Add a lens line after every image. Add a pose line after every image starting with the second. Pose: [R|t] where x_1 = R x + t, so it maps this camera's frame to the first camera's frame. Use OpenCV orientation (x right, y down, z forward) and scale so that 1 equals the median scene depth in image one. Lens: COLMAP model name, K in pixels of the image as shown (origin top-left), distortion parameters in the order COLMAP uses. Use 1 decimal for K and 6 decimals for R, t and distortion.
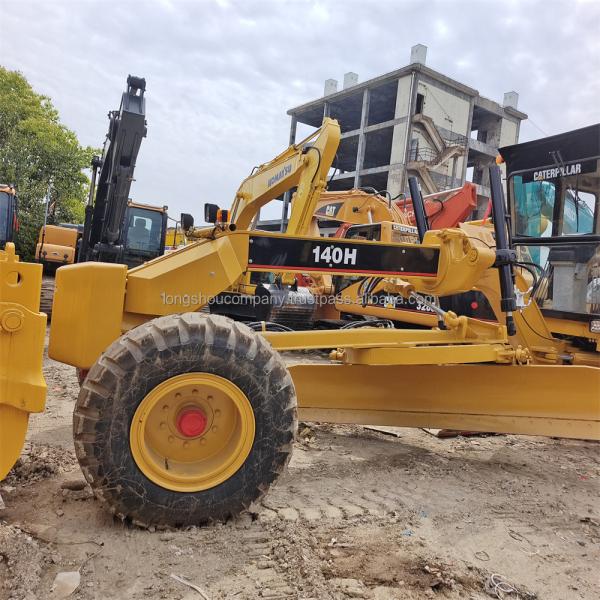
lens RADIAL K [[545.6, 0, 304.8], [0, 545.6, 302.4], [0, 0, 1]] dist [0.012466, 0.024858]
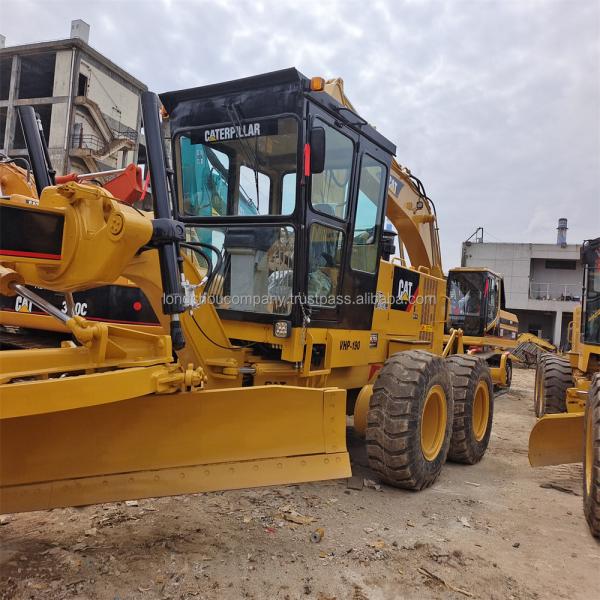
lens RADIAL K [[545.1, 0, 307.9], [0, 545.1, 302.3], [0, 0, 1]] dist [0.014335, 0.035431]
pose [[0.834094, -0.012375, 0.551483, 0.122171], [0.013579, 0.999906, 0.001900, 0.003195], [-0.551454, 0.005904, 0.834184, 0.304864]]
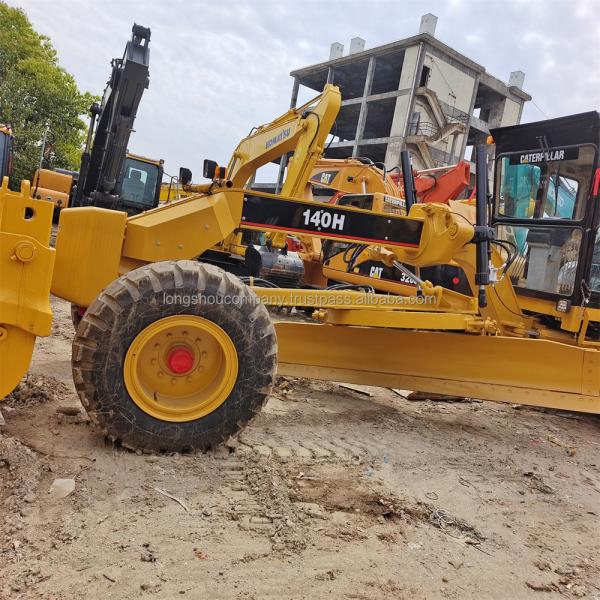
lens RADIAL K [[545.1, 0, 307.9], [0, 545.1, 302.3], [0, 0, 1]] dist [0.014335, 0.035431]
pose [[0.996847, 0.073656, 0.029501, 0.003985], [-0.075281, 0.995451, 0.058401, 0.011392], [-0.025065, -0.060438, 0.997857, -0.050906]]
